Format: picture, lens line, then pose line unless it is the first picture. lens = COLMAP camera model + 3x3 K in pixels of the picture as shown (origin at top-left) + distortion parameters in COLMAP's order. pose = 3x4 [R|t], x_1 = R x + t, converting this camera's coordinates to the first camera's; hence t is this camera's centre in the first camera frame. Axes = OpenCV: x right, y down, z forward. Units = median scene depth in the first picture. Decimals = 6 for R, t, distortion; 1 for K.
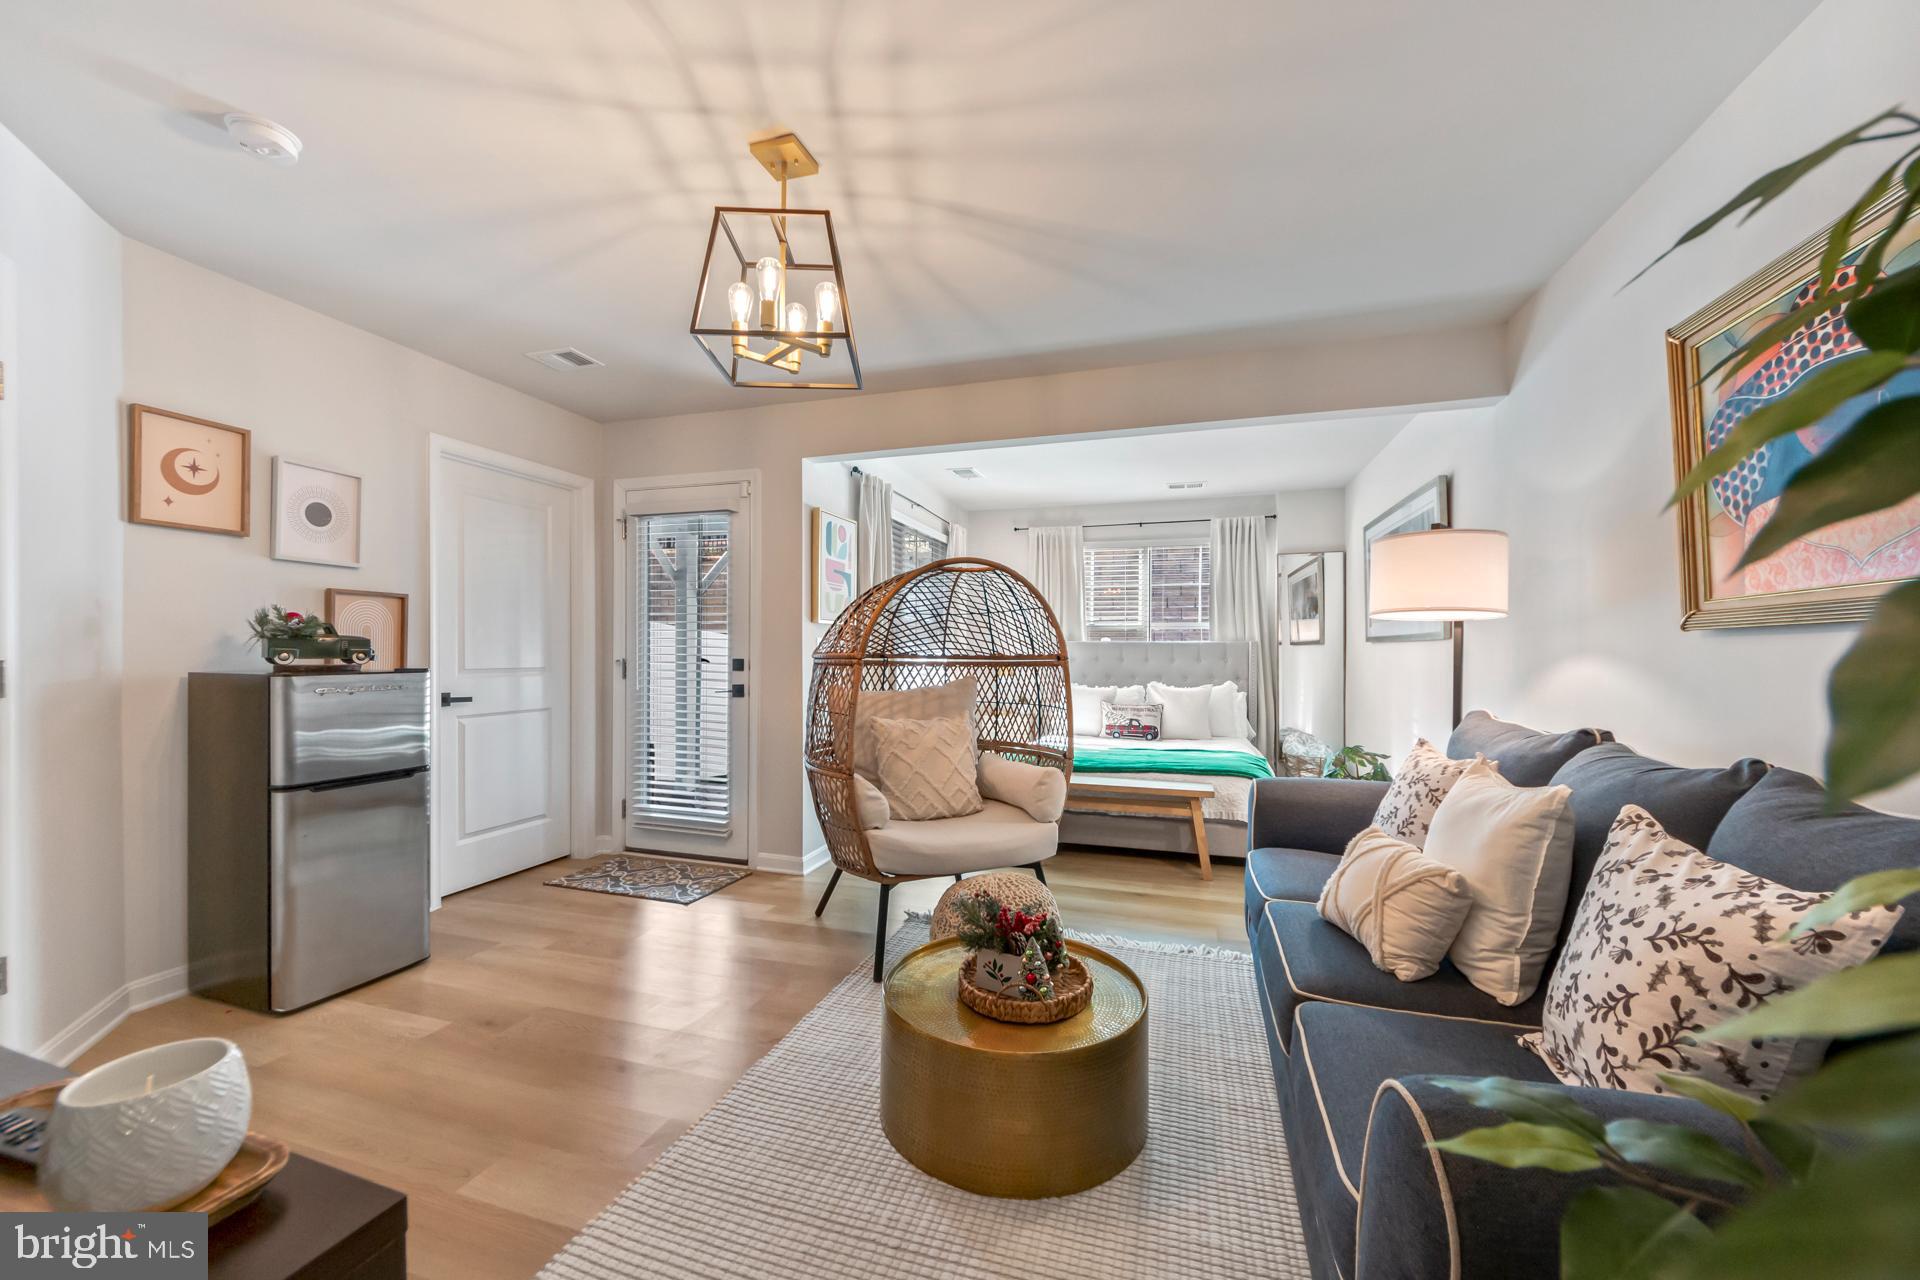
lens RADIAL K [[722.7, 0, 957.3], [0, 722.7, 652.0], [0, 0, 1]] dist [-0.000281, -0.000151]
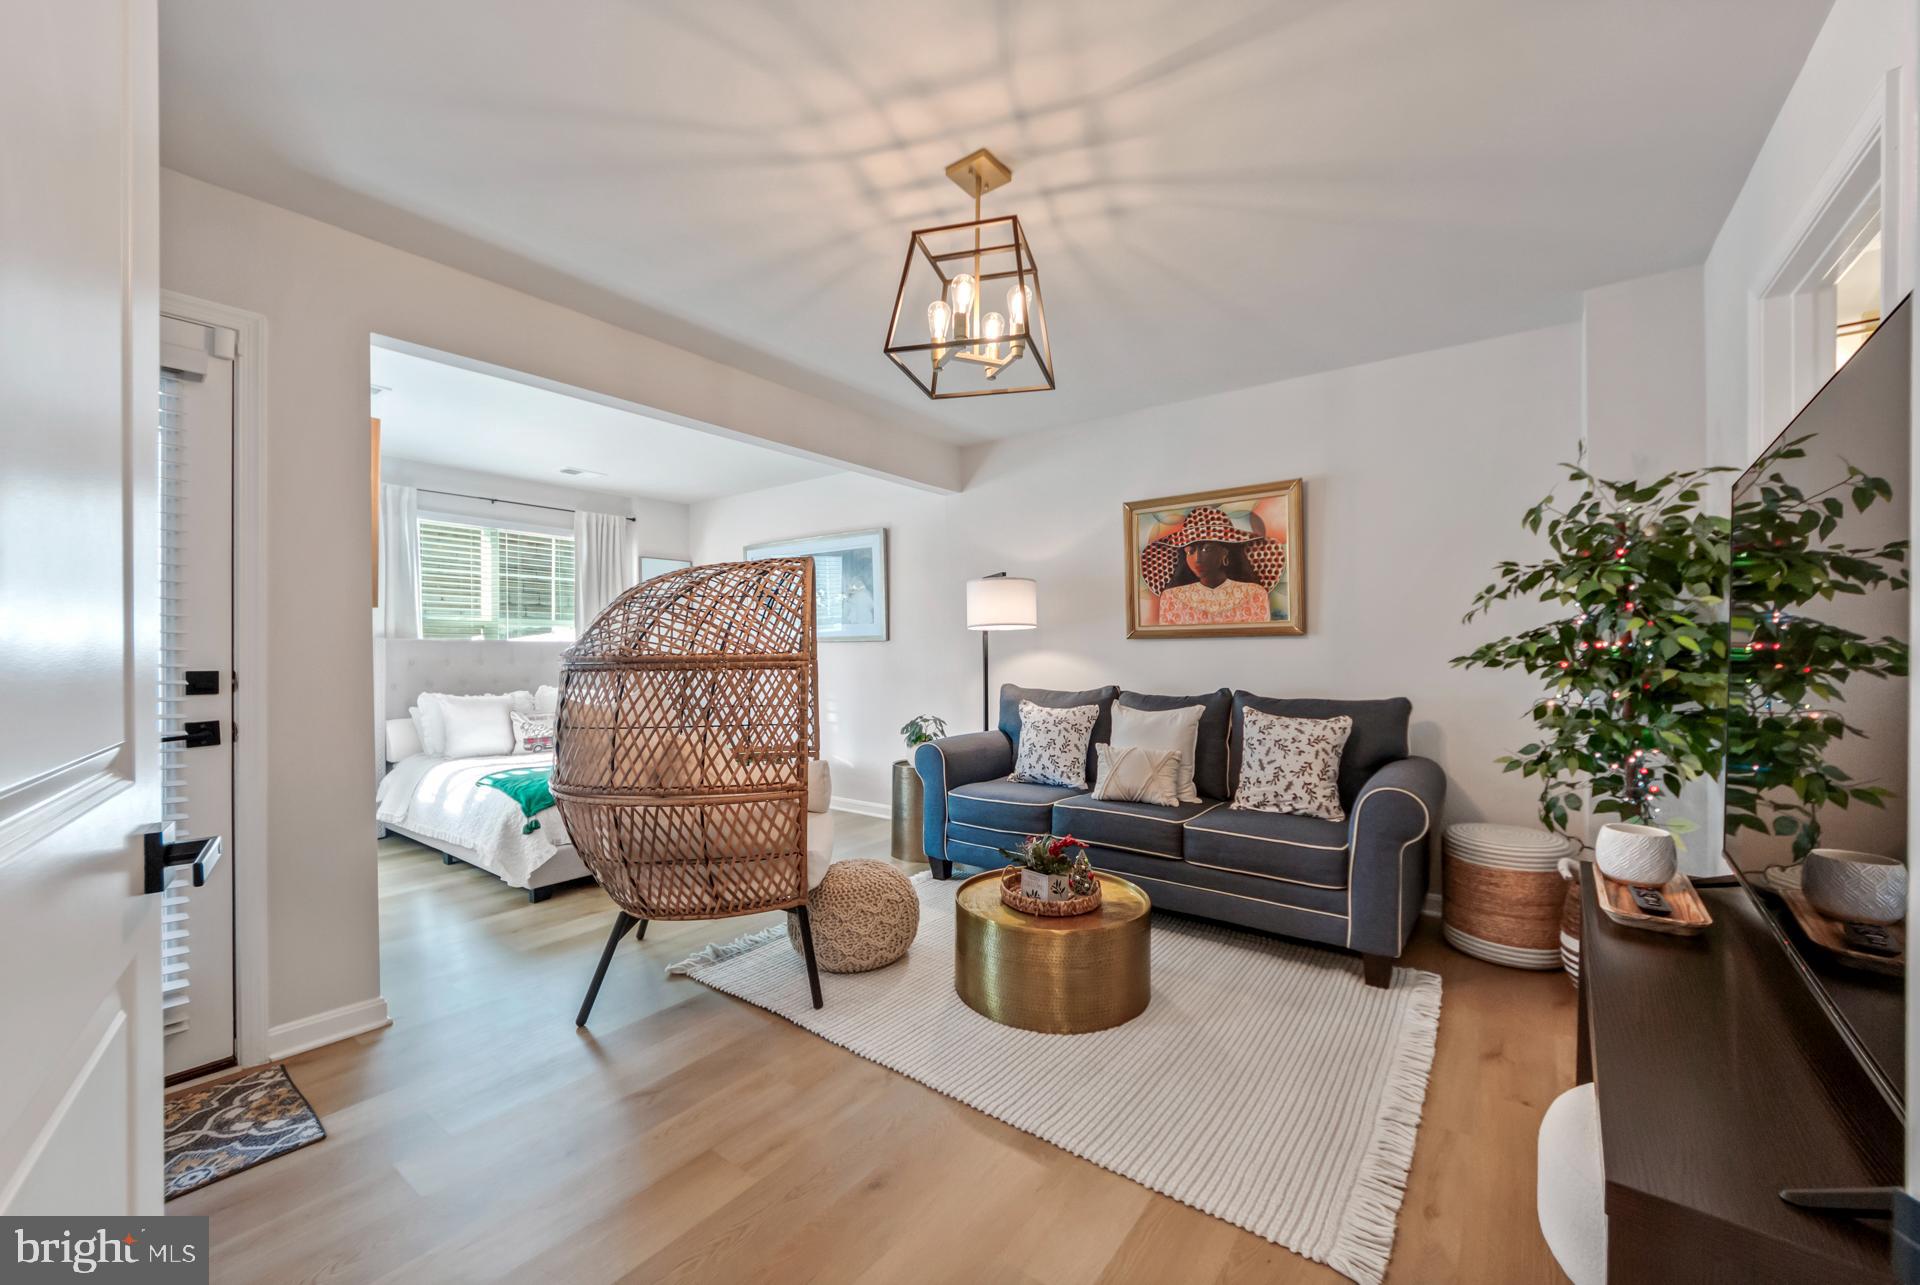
lens RADIAL K [[743.1, 0, 948.0], [0, 743.1, 648.4], [0, 0, 1]] dist [-0.002487, -0.000264]
pose [[0.350836, -0.003823, 0.936429, -0.608029], [0.006974, 0.999975, 0.001469, -0.003485], [-0.936411, 0.006015, 0.350853, 0.327646]]
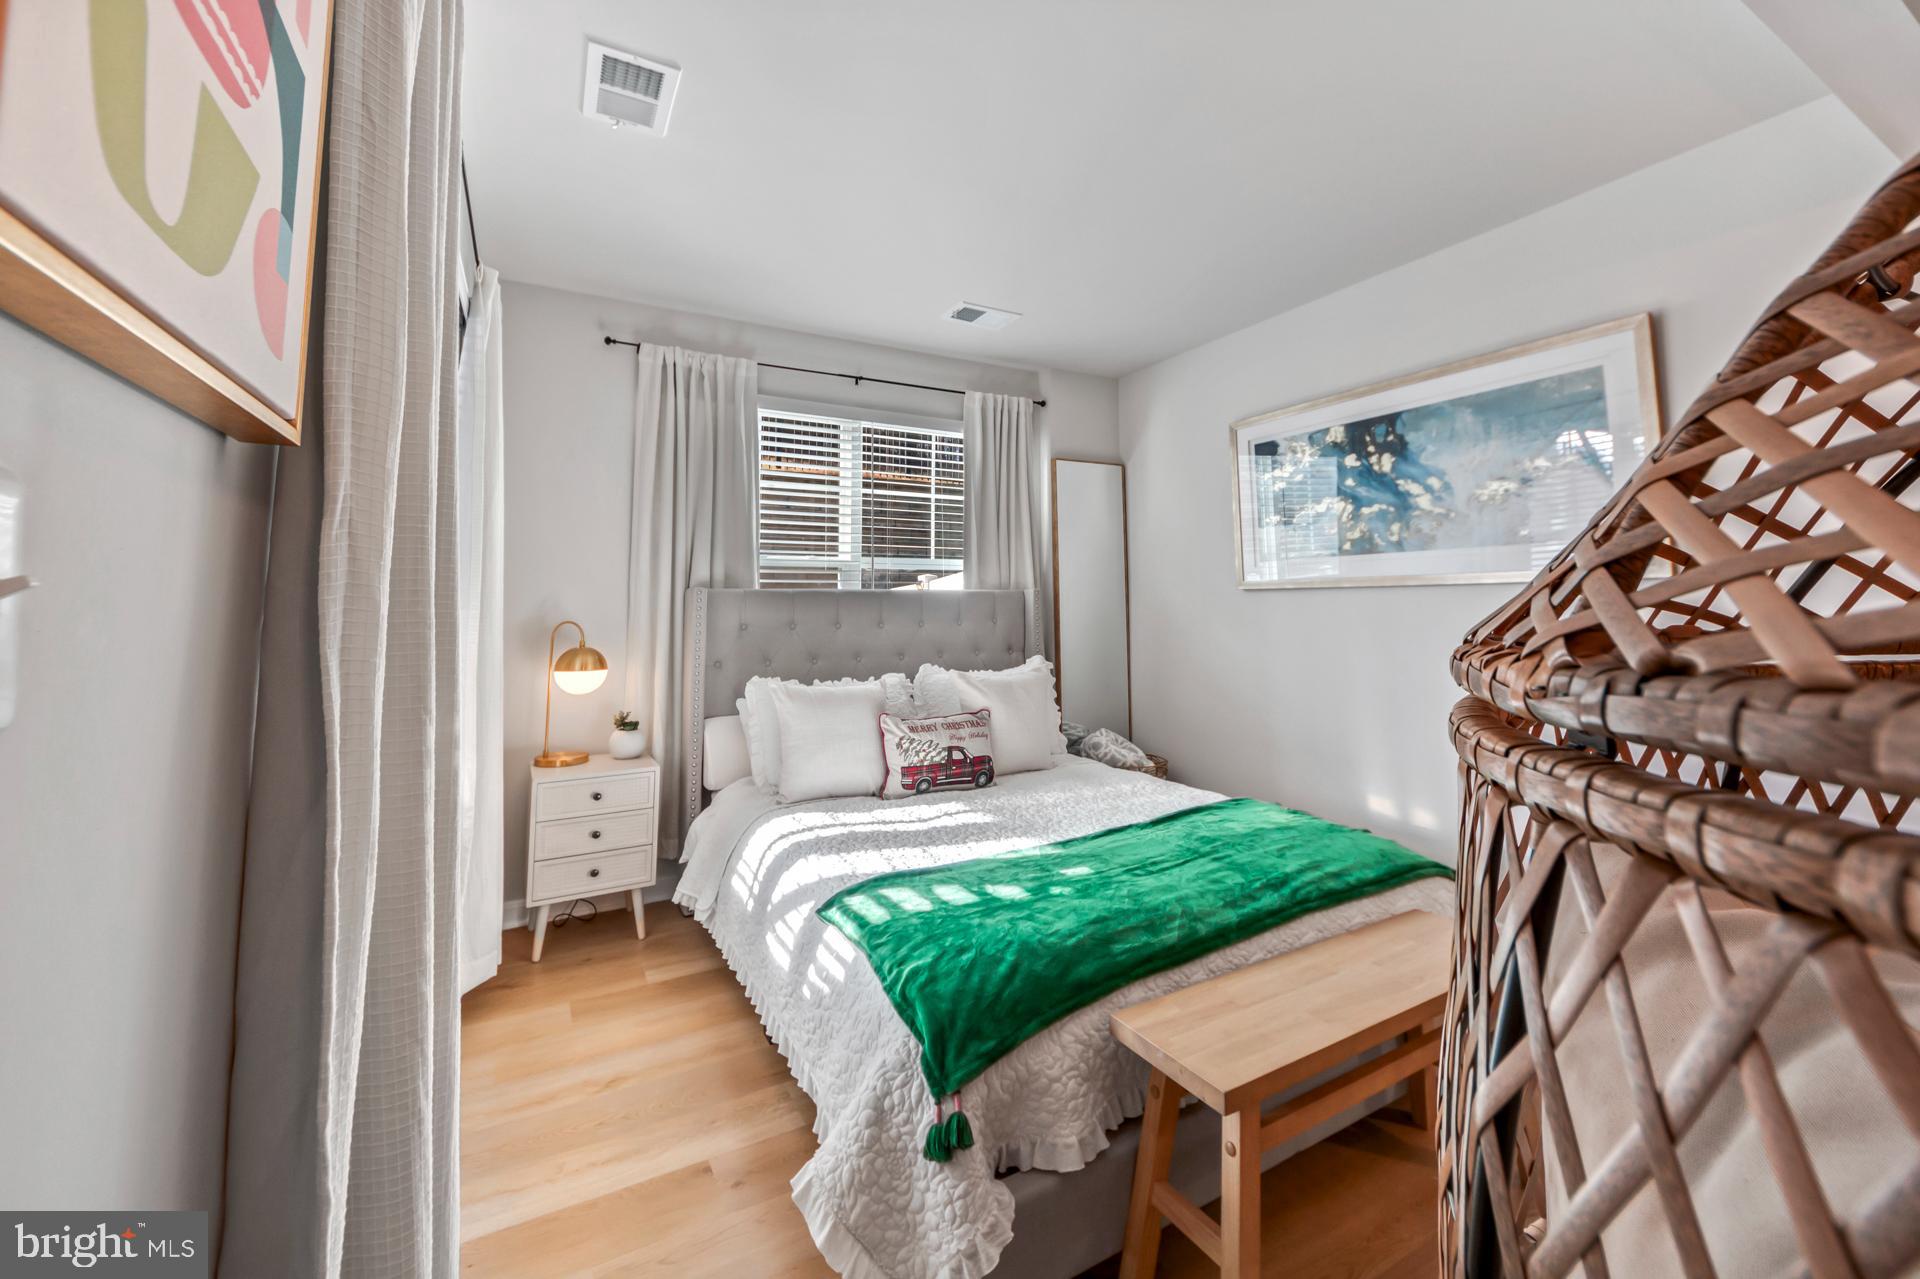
lens RADIAL K [[764.5, 0, 959.0], [0, 764.5, 552.8], [0, 0, 1]] dist [-0.000879, -0.000059]
pose [[0.699421, 0.045809, 0.713240, -0.172073], [0.010525, 0.997175, -0.074366, 0.001814], [-0.714632, 0.059520, 0.696964, 0.883857]]
